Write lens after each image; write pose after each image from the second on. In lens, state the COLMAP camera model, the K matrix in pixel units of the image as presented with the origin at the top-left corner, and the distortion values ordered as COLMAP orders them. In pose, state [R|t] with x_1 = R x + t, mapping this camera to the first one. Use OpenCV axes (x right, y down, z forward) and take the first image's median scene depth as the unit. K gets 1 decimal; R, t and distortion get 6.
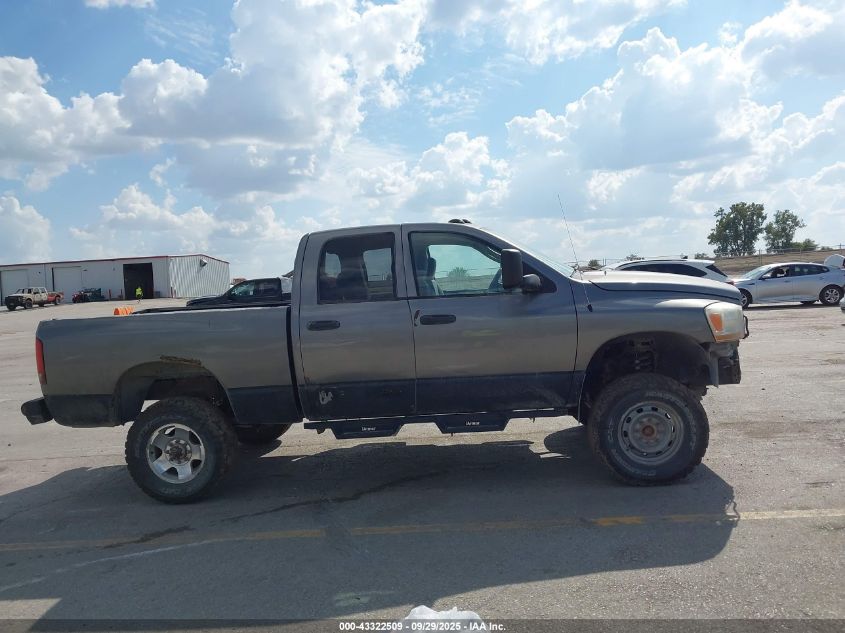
lens RADIAL K [[657.3, 0, 422.5], [0, 657.3, 316.5], [0, 0, 1]] dist [0.003584, -0.011056]
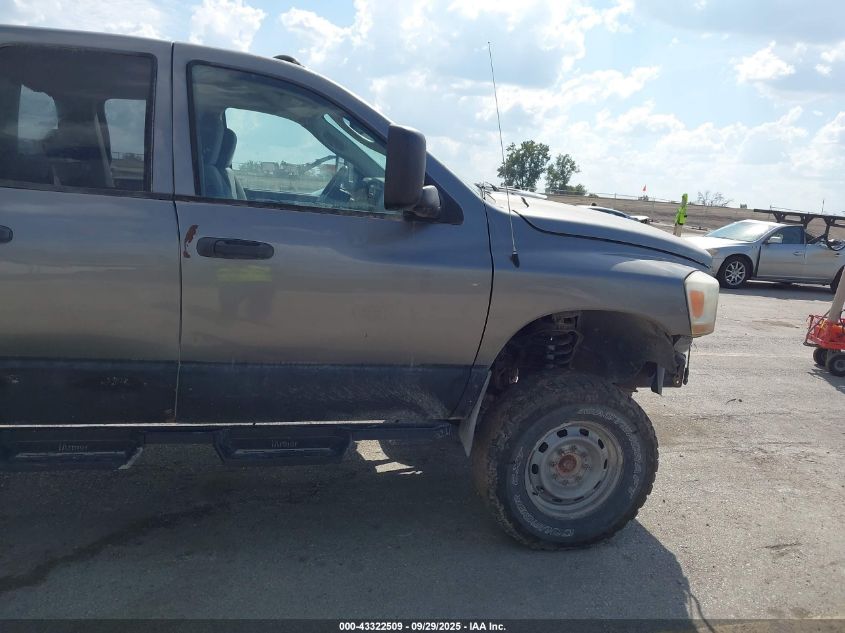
lens RADIAL K [[650.8, 0, 422.5], [0, 650.8, 316.5], [0, 0, 1]] dist [0.081402, -0.155962]
pose [[0.943412, 0.077746, 0.322382, 0.001036], [-0.122738, 0.984956, 0.121644, -0.021931], [-0.308075, -0.154329, 0.938761, 0.457939]]
